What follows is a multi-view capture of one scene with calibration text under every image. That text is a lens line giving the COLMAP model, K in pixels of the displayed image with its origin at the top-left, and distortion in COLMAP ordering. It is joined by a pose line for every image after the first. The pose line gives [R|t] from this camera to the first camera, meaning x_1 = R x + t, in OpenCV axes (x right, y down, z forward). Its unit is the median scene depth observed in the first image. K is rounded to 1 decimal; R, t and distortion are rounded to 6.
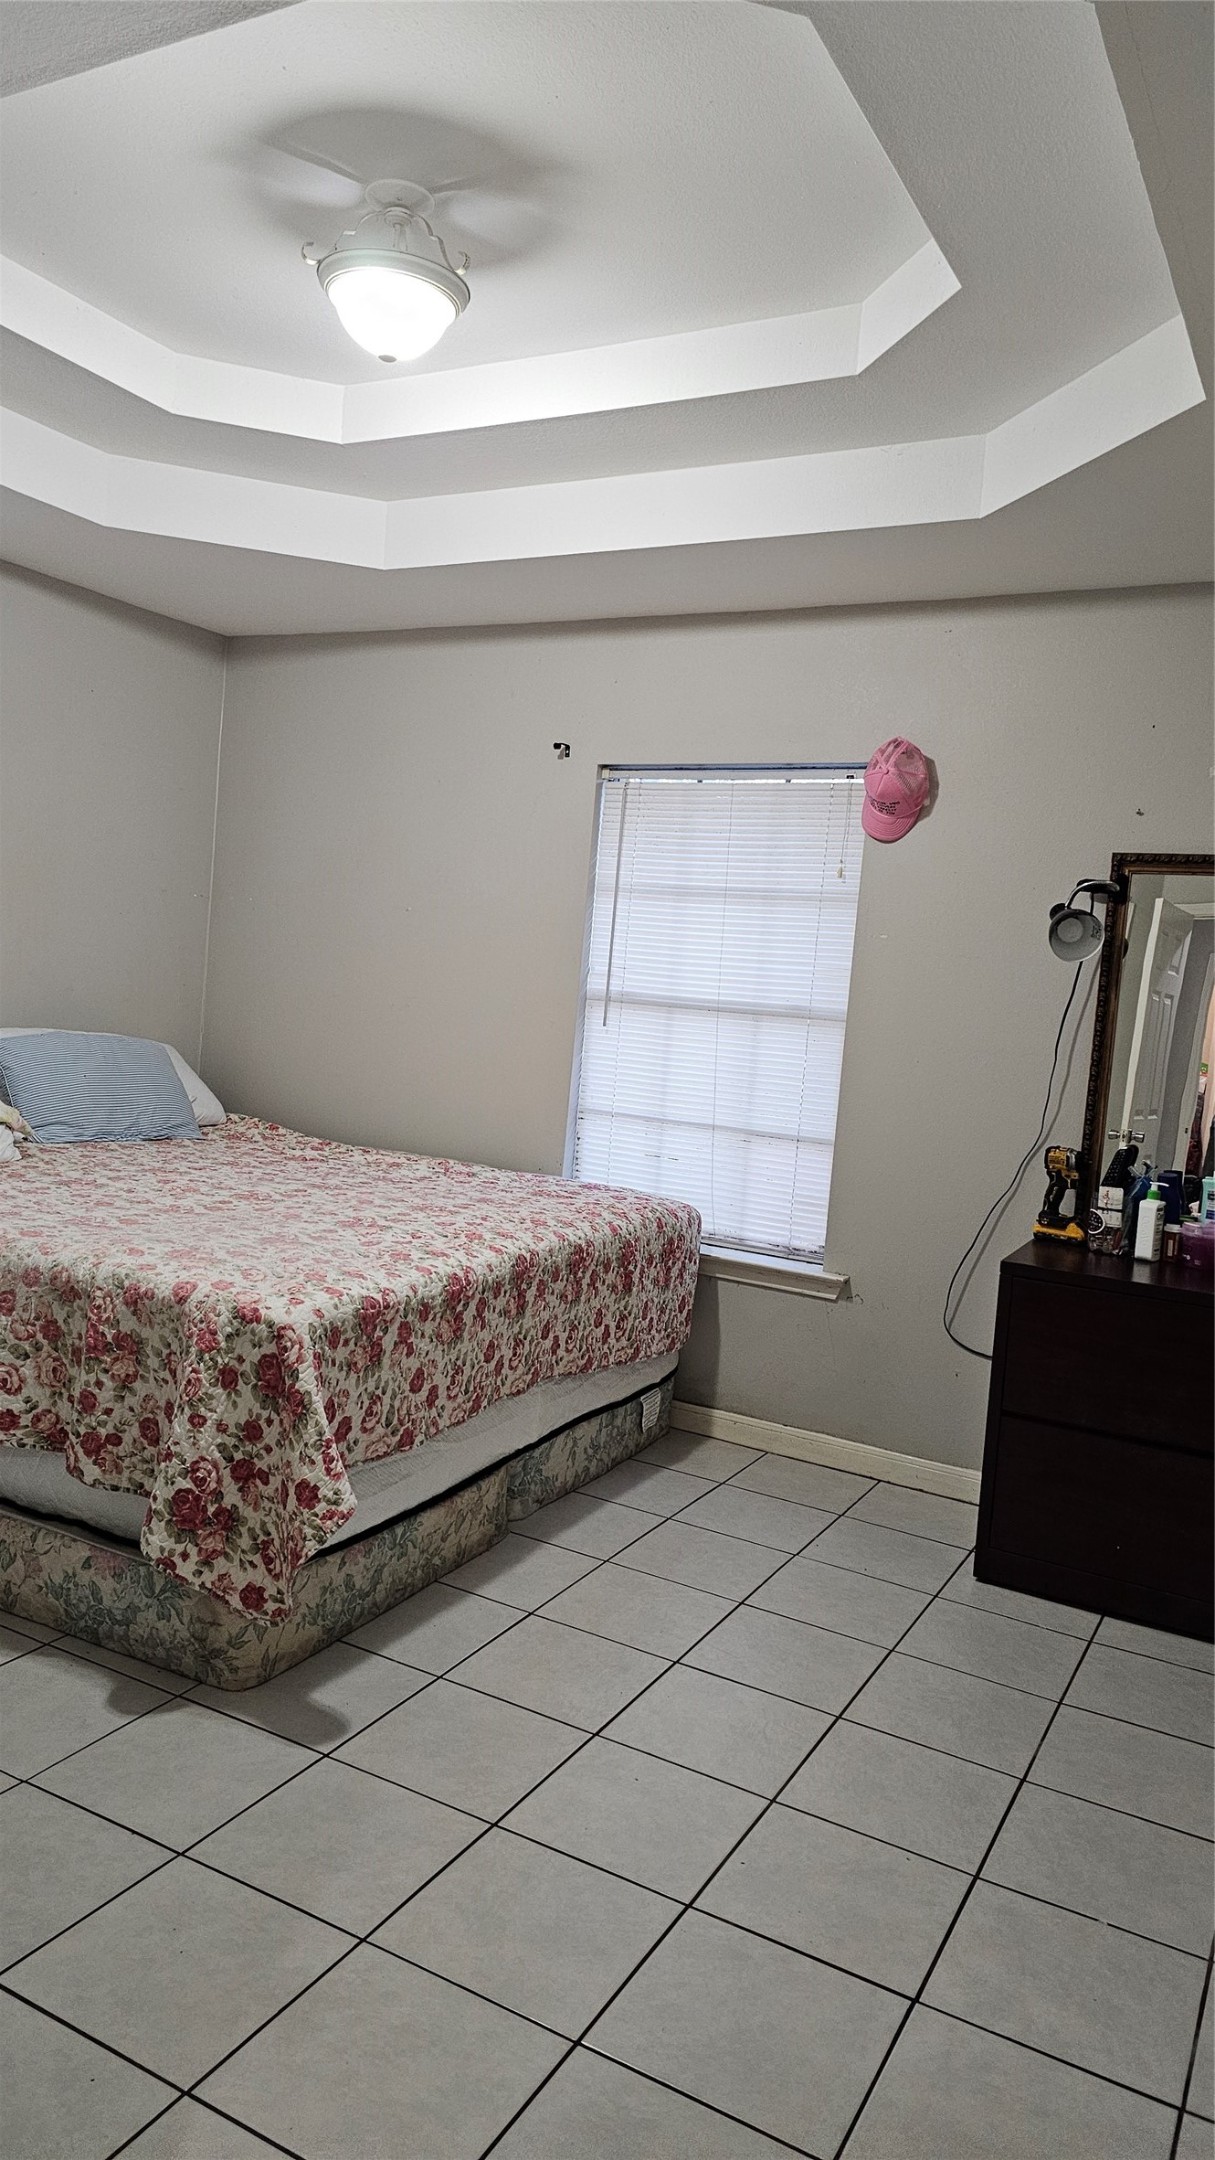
lens RADIAL K [[1461.9, 0, 574.9], [0, 1461.9, 1035.5], [0, 0, 1]] dist [0.129385, -0.099210]
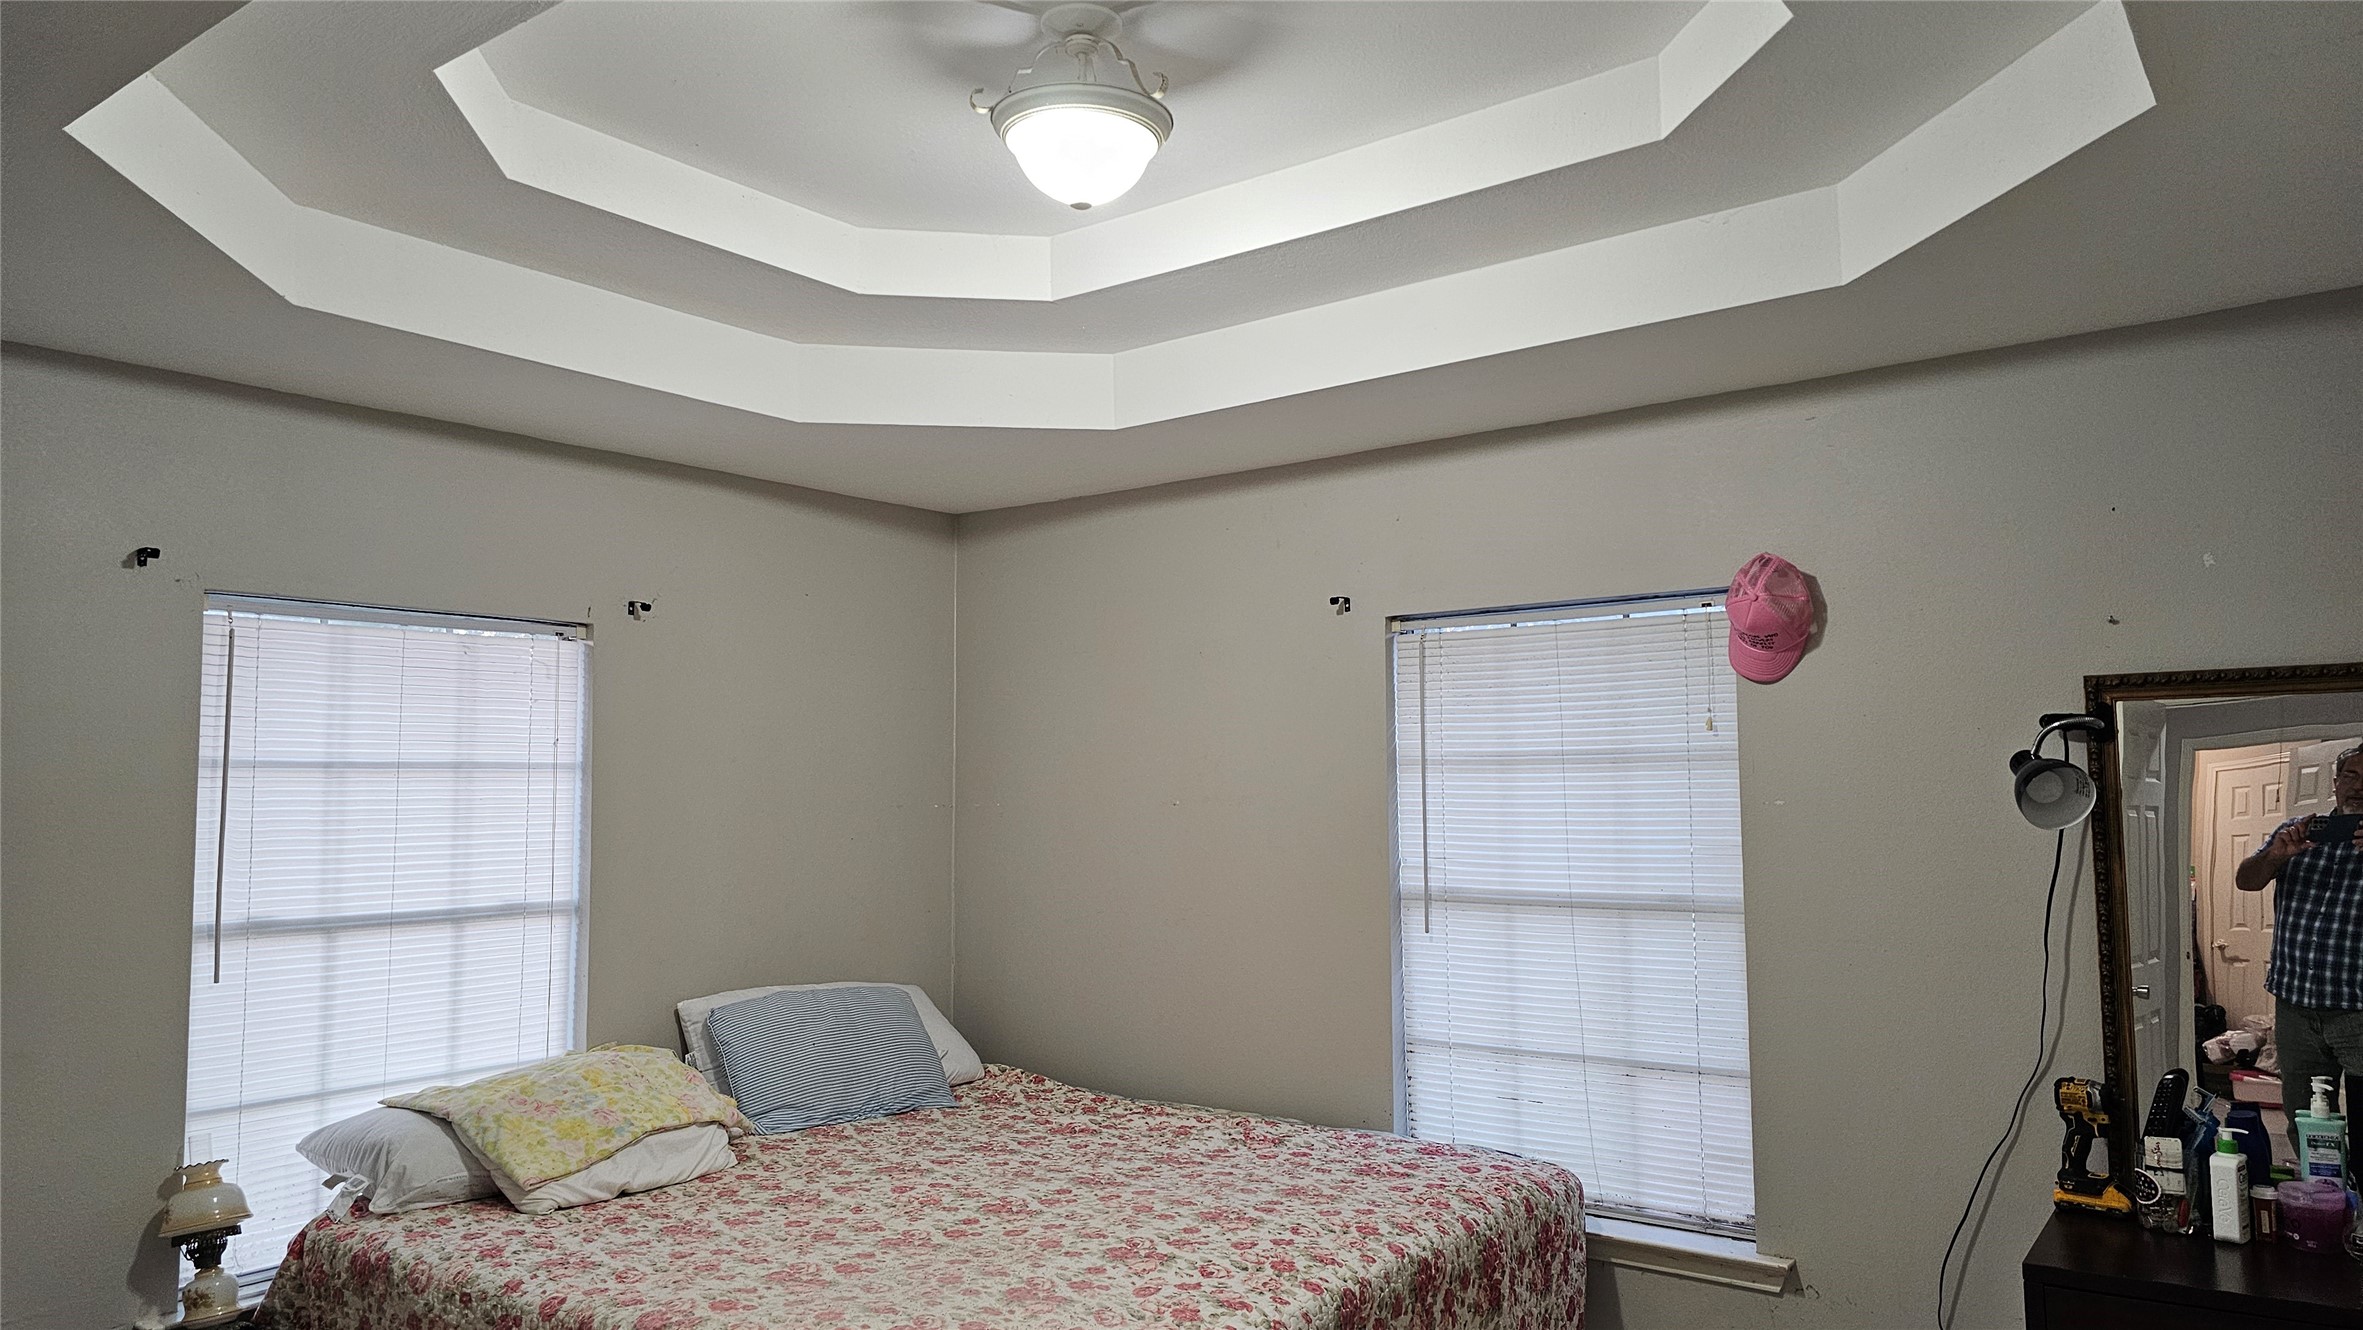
lens RADIAL K [[1599.3, 0, 1181.5], [0, 1599.3, 665.0], [0, 0, 1]] dist [0.129385, -0.099210]
pose [[0.987632, -0.098165, -0.122253, 0.011156], [0.082330, 0.988292, -0.128457, -0.058040], [0.133432, 0.116803, 0.984151, 0.111742]]
